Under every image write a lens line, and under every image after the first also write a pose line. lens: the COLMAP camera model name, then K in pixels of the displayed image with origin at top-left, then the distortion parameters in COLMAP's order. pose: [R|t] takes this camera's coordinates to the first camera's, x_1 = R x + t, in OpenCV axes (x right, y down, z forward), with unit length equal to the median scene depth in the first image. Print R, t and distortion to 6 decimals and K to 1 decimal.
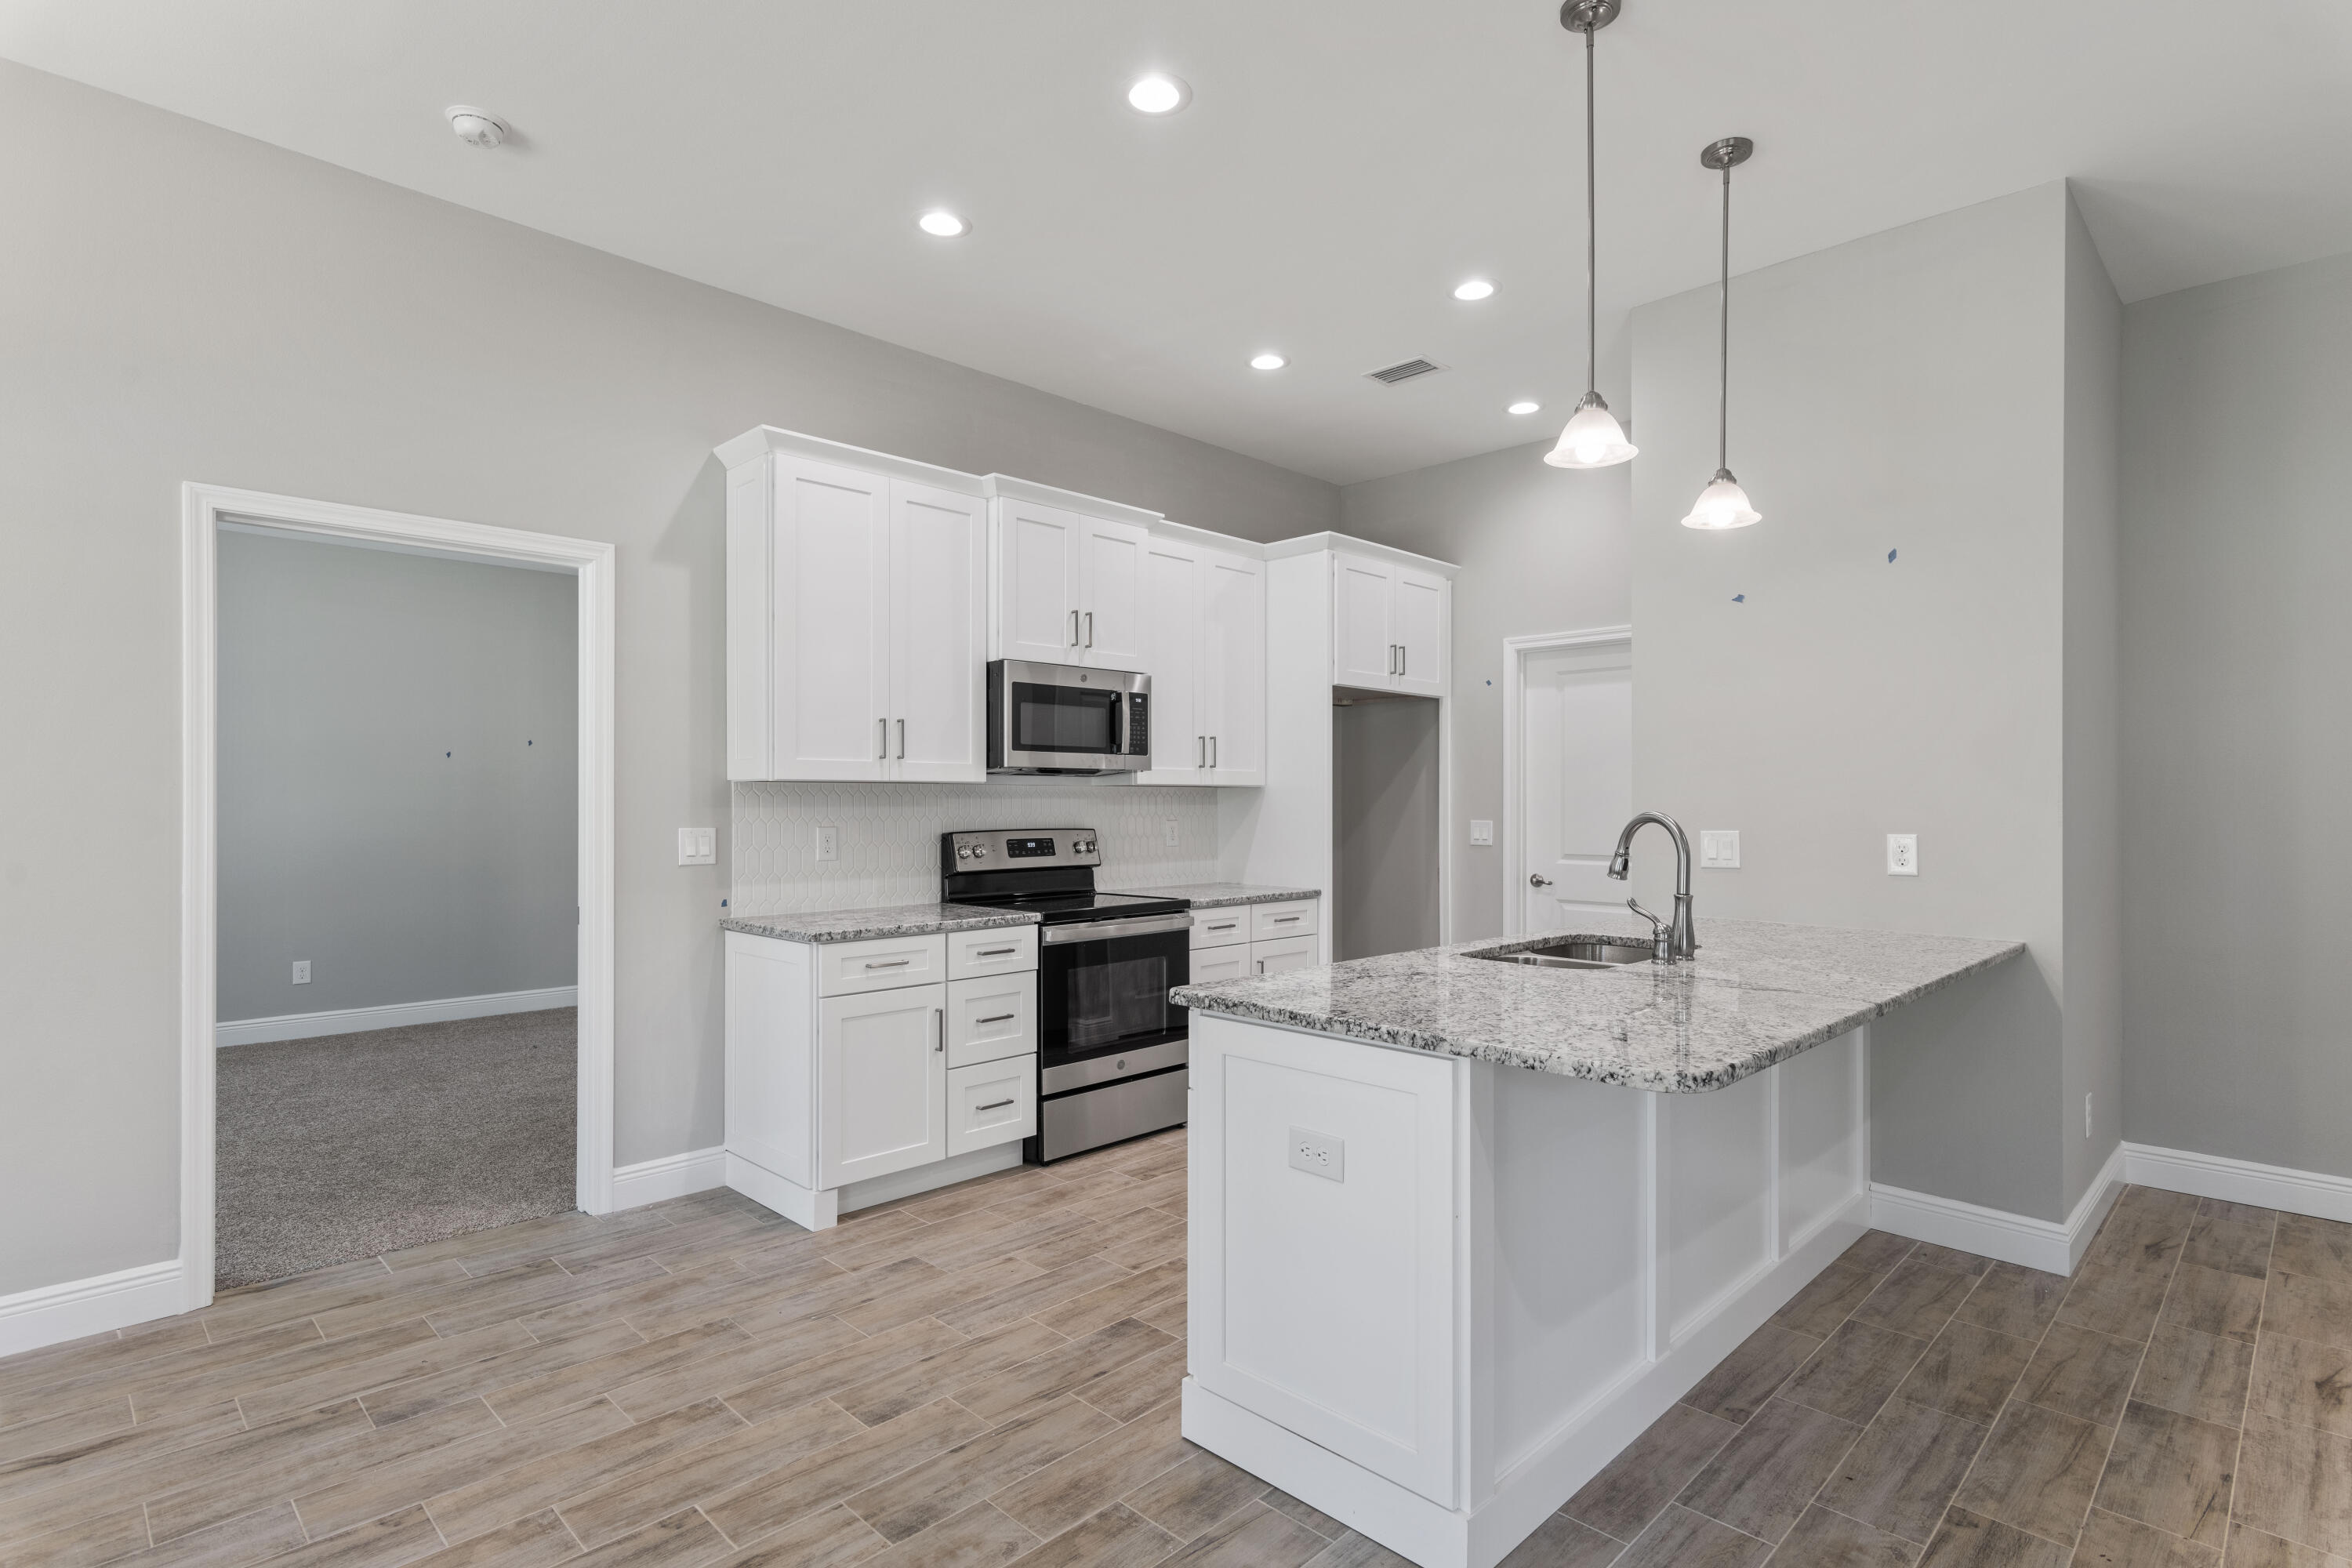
lens RADIAL K [[1162.6, 0, 1172.7], [0, 1162.6, 798.2], [0, 0, 1]] dist [0.007842, -0.000689]
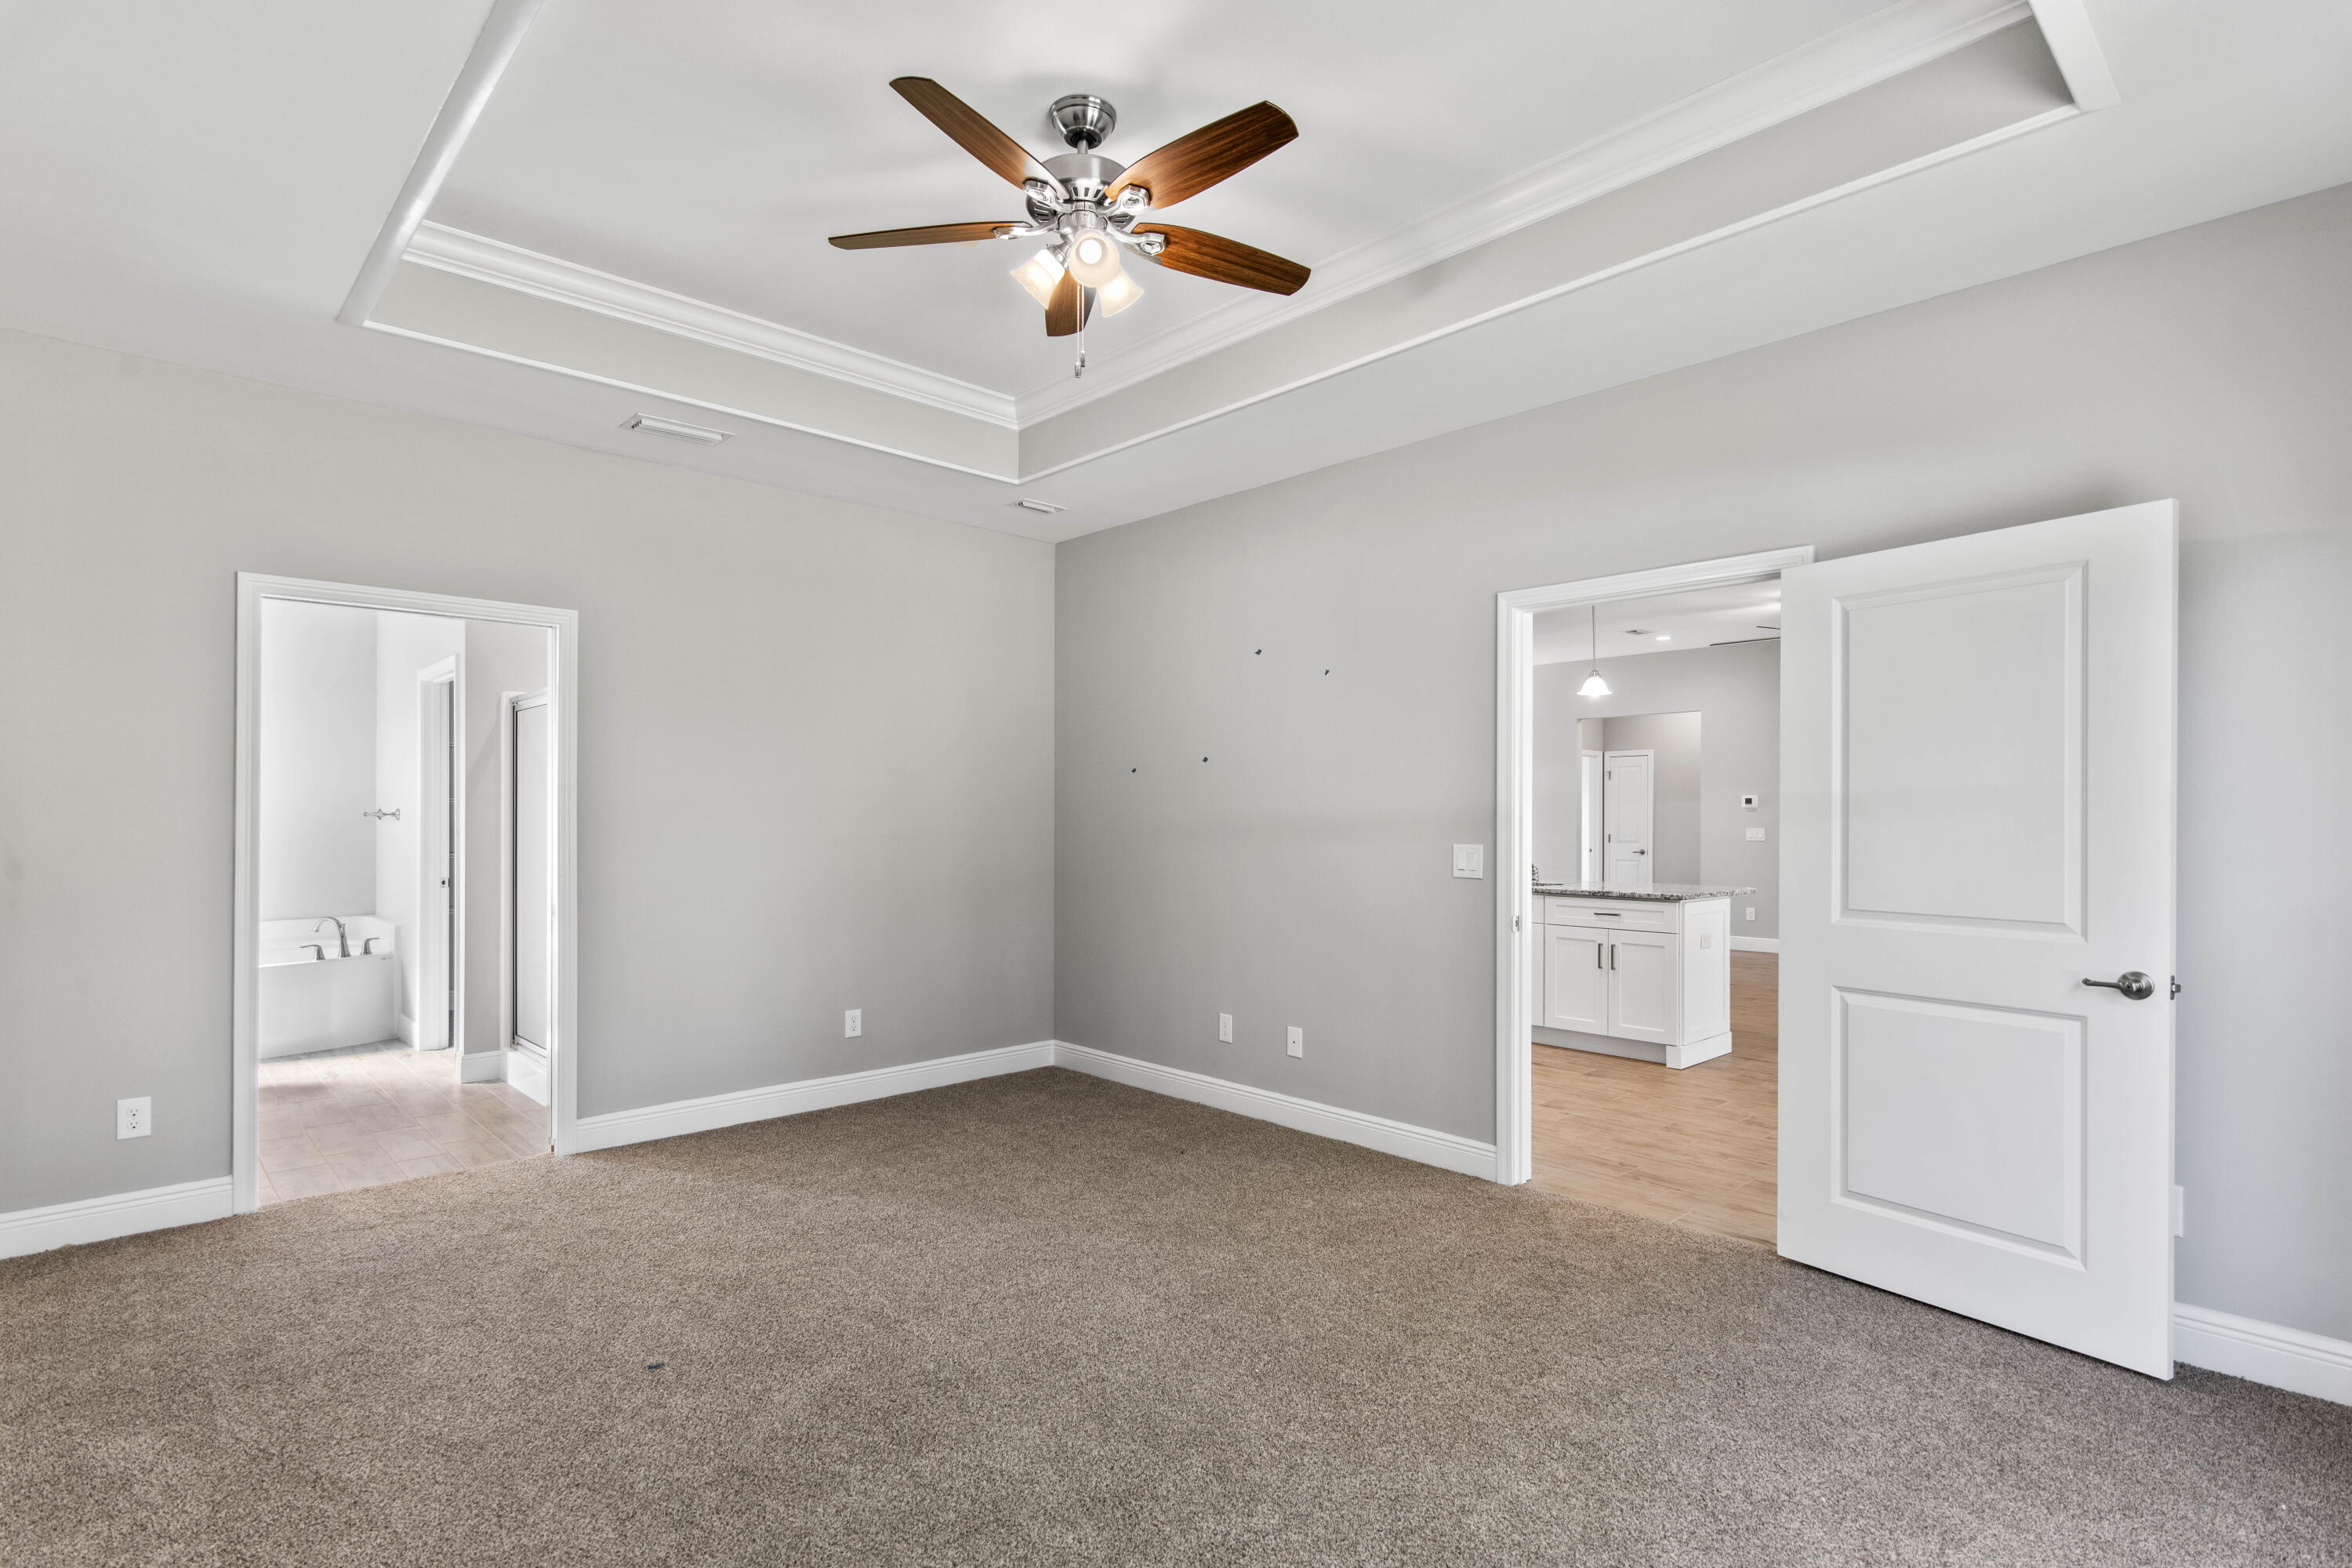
lens RADIAL K [[1153.9, 0, 1181.0], [0, 1153.9, 809.6], [0, 0, 1]] dist [0.003789, -0.000039]
pose [[0.026590, 0.004282, 0.999637, -1.806539], [-0.007100, 0.999966, -0.004094, -0.001805], [-0.999621, -0.006989, 0.026619, 1.439911]]
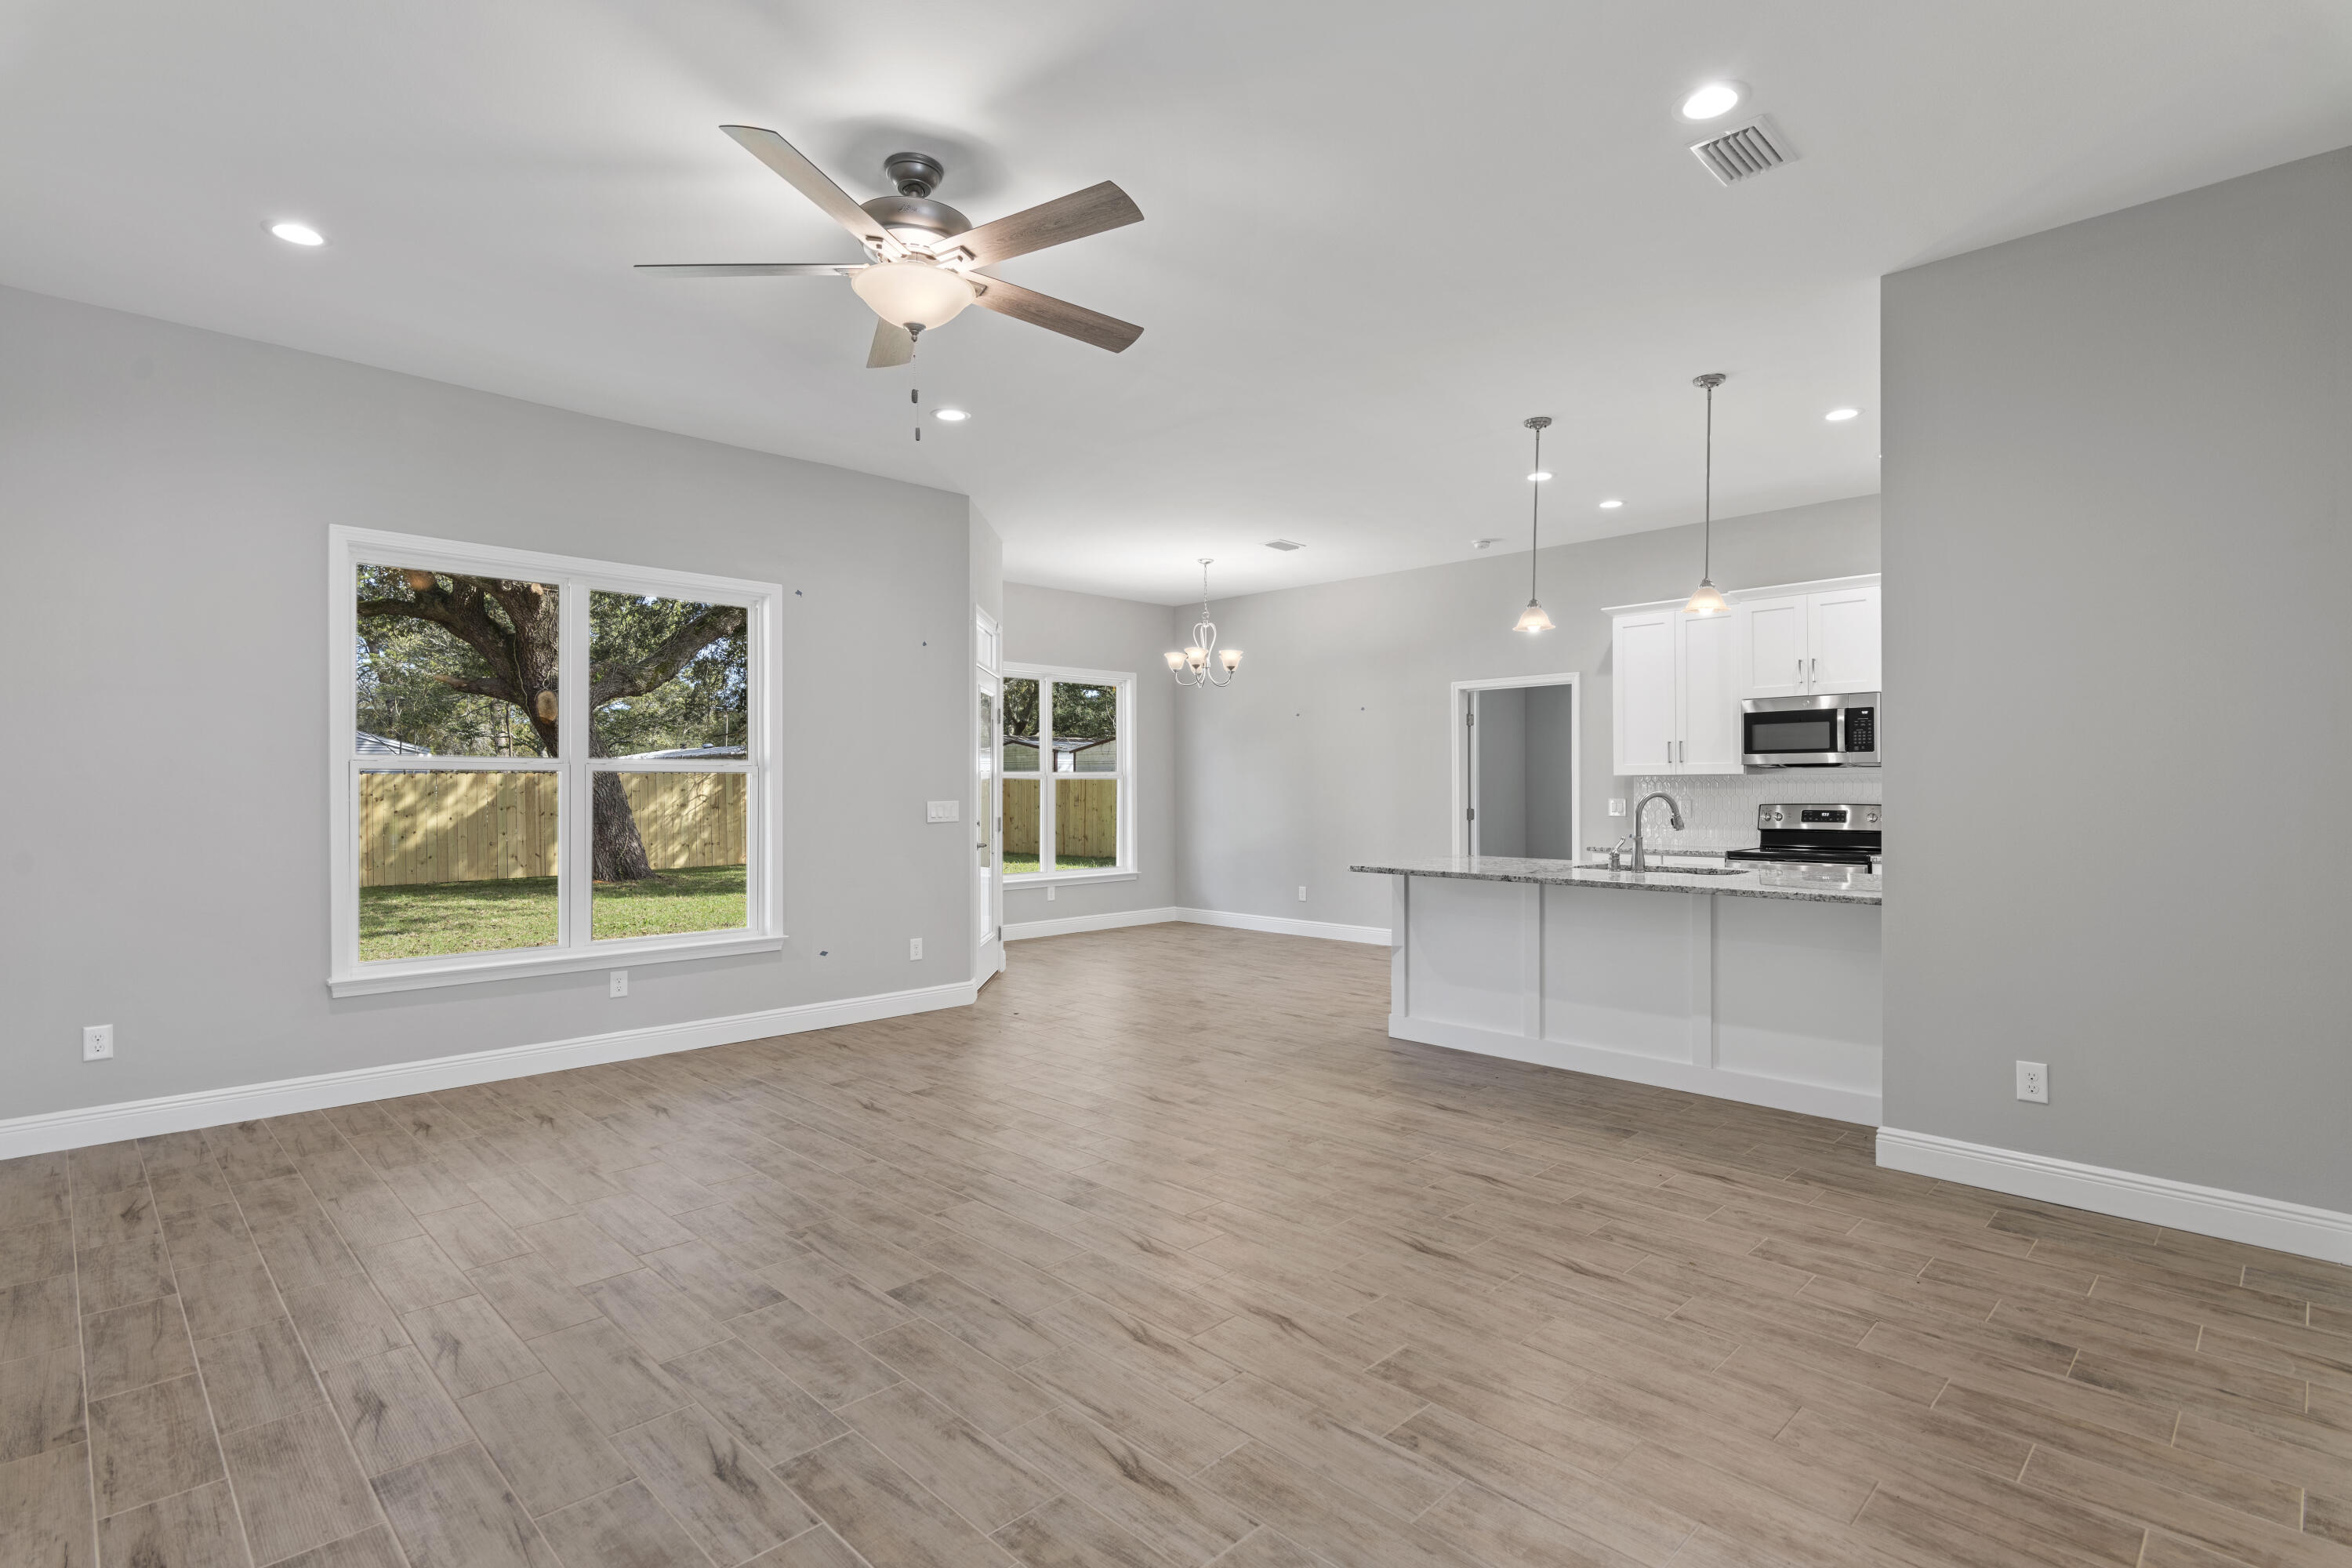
lens RADIAL K [[1140.6, 0, 1174.2], [0, 1140.6, 786.9], [0, 0, 1]] dist [0.004049, -0.000188]
pose [[-0.003829, -0.001687, -0.999991, 1.904980], [0.005333, 0.999984, -0.001708, 0.004237], [0.999978, -0.005340, -0.003820, 0.248259]]
